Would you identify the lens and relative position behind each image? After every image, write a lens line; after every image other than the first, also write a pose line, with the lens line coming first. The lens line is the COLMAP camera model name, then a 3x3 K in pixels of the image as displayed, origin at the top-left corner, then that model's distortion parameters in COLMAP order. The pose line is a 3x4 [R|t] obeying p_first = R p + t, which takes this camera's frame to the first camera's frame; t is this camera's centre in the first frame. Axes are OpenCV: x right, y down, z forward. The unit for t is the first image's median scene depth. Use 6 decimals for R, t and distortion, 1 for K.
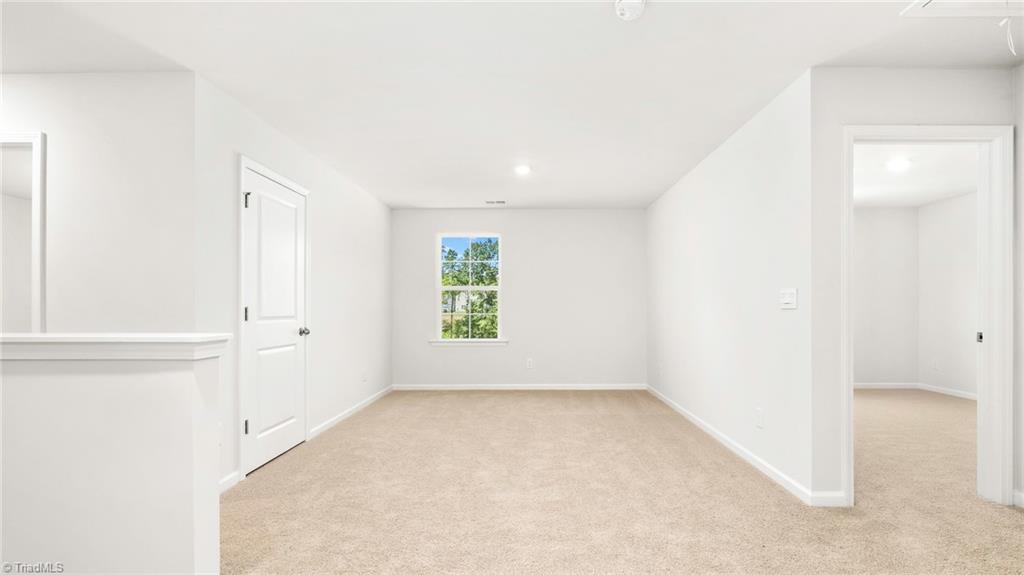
lens RADIAL K [[451.4, 0, 539.1], [0, 451.4, 301.2], [0, 0, 1]] dist [-0.004420, -0.000075]
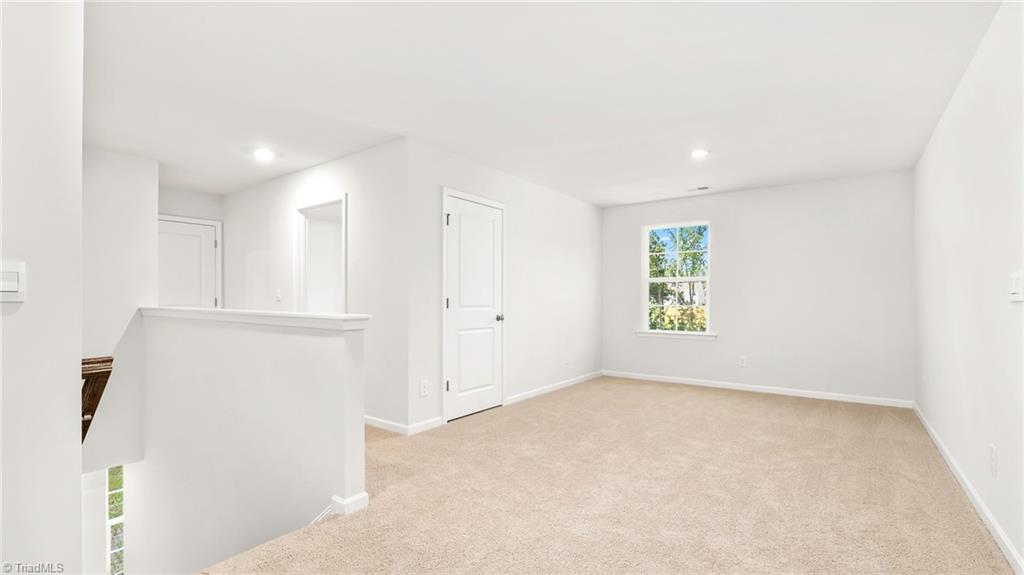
lens RADIAL K [[451.4, 0, 526.9], [0, 451.4, 293.1], [0, 0, 1]] dist [-0.004420, -0.000075]
pose [[0.814289, -0.005095, -0.580438, 0.290190], [0.004989, 0.999986, -0.001778, 0.001617], [0.580439, -0.001448, 0.814303, 0.024426]]
